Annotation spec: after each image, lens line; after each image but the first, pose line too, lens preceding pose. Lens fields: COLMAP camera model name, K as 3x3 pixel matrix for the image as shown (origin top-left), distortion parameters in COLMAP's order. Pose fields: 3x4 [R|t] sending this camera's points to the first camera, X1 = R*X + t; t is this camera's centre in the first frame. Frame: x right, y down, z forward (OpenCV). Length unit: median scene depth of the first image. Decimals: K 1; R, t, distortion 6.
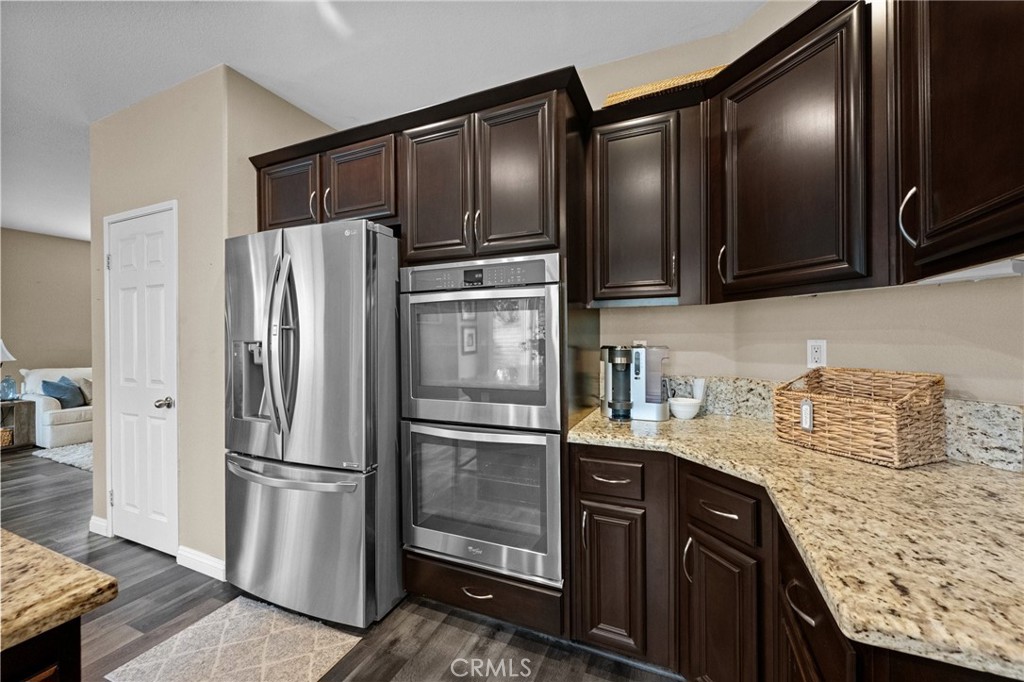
lens RADIAL K [[401.4, 0, 513.0], [0, 401.4, 338.8], [0, 0, 1]] dist [0.002384, -0.000554]
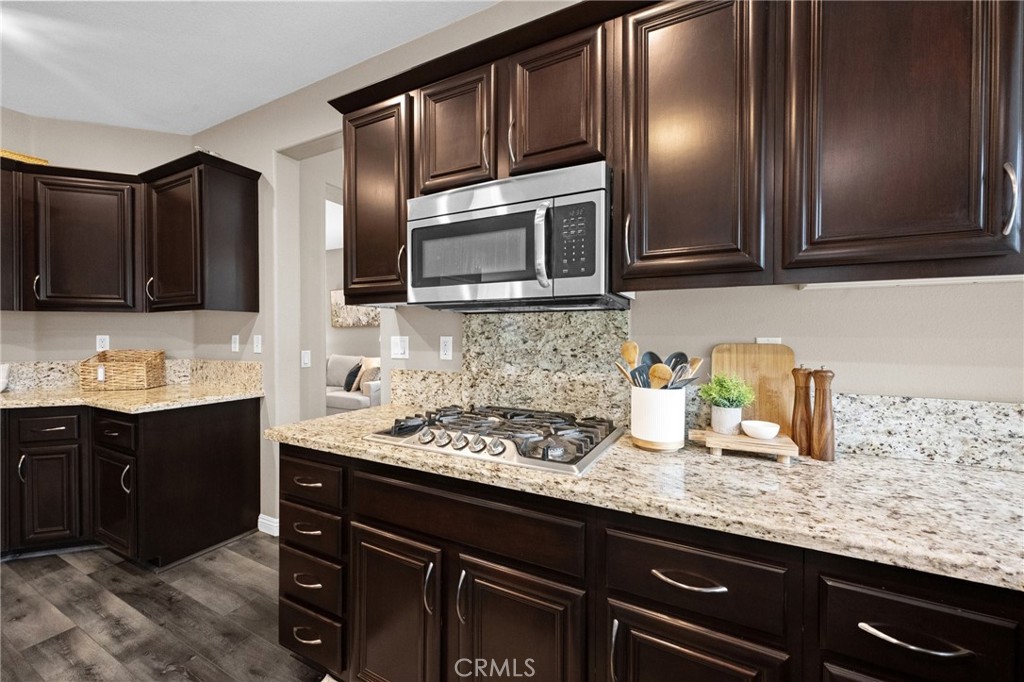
lens RADIAL K [[401.4, 0, 513.0], [0, 401.4, 338.8], [0, 0, 1]] dist [0.002384, -0.000554]
pose [[0.070347, -0.005647, 0.997507, -0.913432], [-0.004160, 0.999974, 0.005954, -0.001559], [-0.997514, -0.004569, 0.070322, -0.962625]]
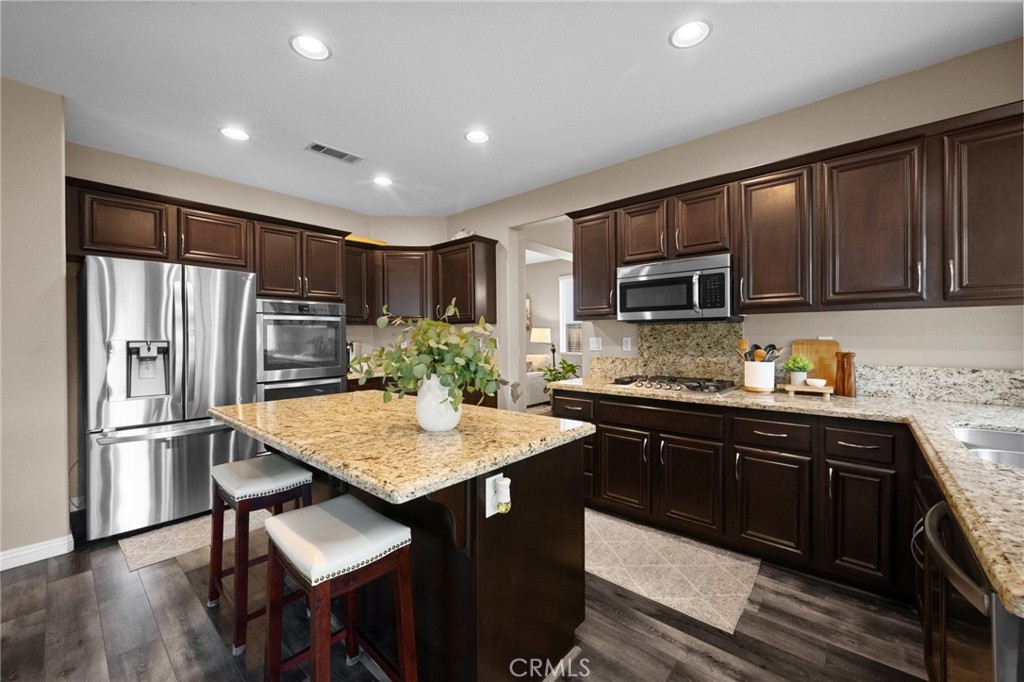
lens RADIAL K [[401.4, 0, 513.0], [0, 401.4, 338.8], [0, 0, 1]] dist [0.002384, -0.000554]
pose [[0.304541, -0.001187, 0.952498, -1.928949], [0.002674, 0.999996, 0.000391, 0.003552], [-0.952495, 0.002428, 0.304543, -0.745621]]
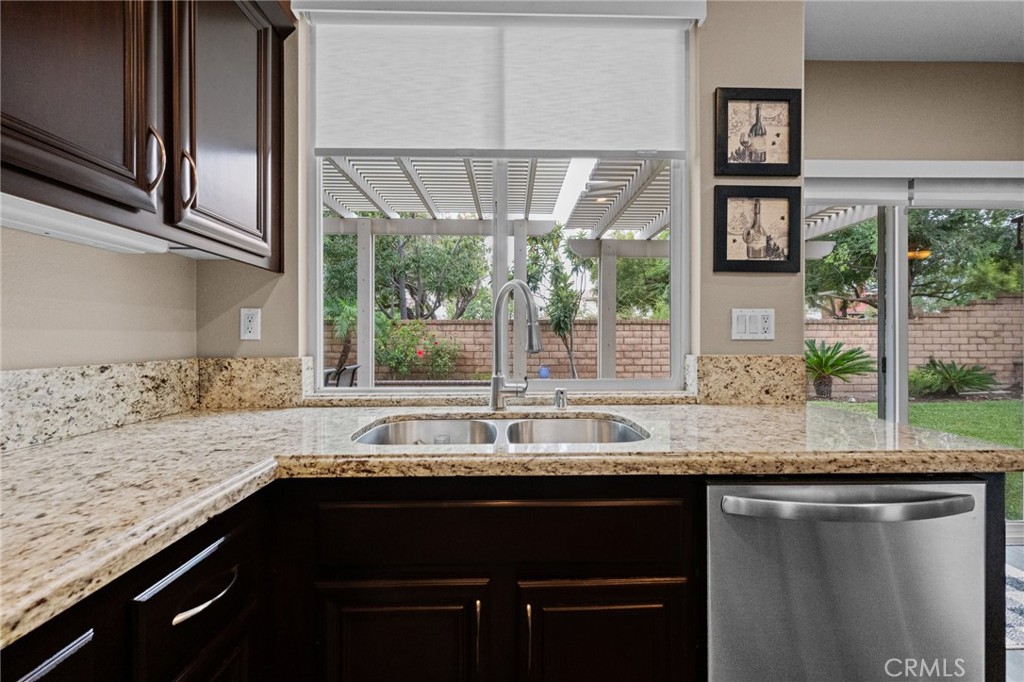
lens RADIAL K [[405.4, 0, 513.6], [0, 405.4, 337.8], [0, 0, 1]] dist [0.001668, -0.000012]
pose [[-0.912320, 0.006586, -0.409426, -0.560365], [0.007167, 0.999974, 0.000116, 0.065747], [0.409416, -0.002829, -0.912343, -0.852057]]
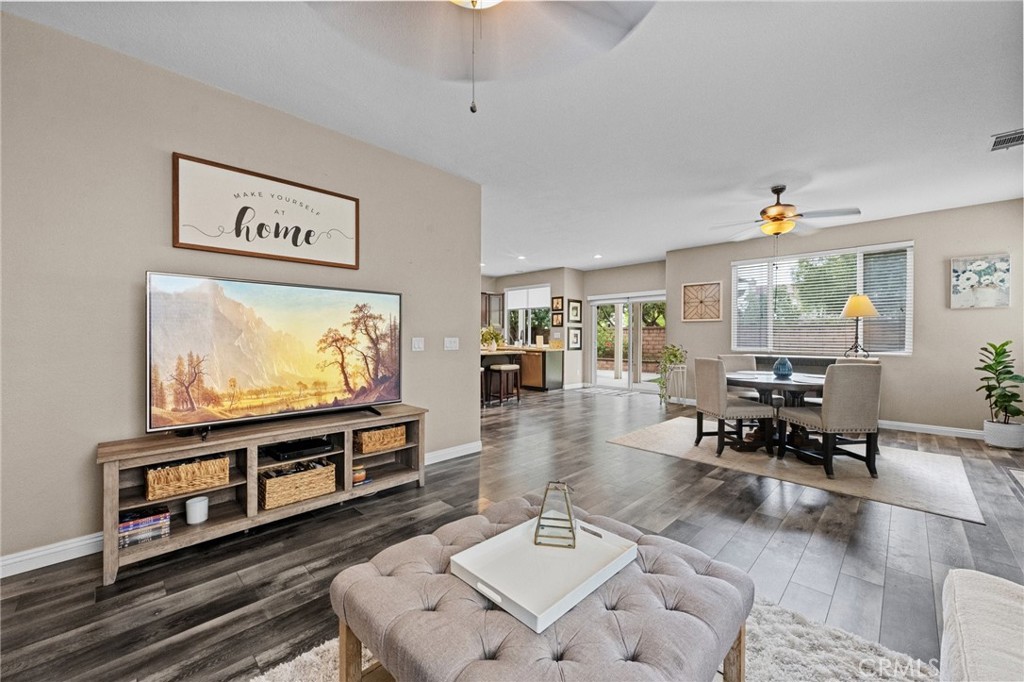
lens RADIAL K [[401.4, 0, 513.0], [0, 401.4, 338.8], [0, 0, 1]] dist [0.002384, -0.000554]
pose [[-0.932546, 0.002471, 0.361043, -2.993657], [0.002872, 0.999996, 0.000572, 0.080644], [-0.361040, 0.001570, -0.932549, 4.169916]]
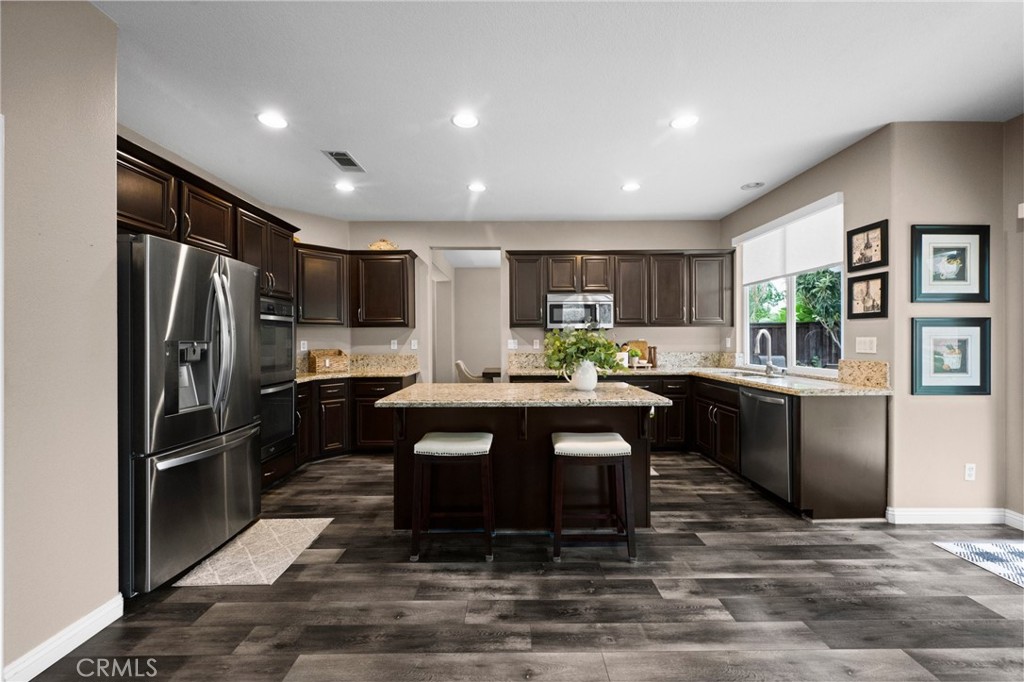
lens RADIAL K [[401.4, 0, 513.0], [0, 401.4, 338.8], [0, 0, 1]] dist [0.002384, -0.000554]
pose [[-0.401763, 0.007746, 0.915711, -2.549576], [0.004047, 0.999969, -0.006683, 0.013183], [-0.915735, 0.001021, -0.401782, 0.779751]]
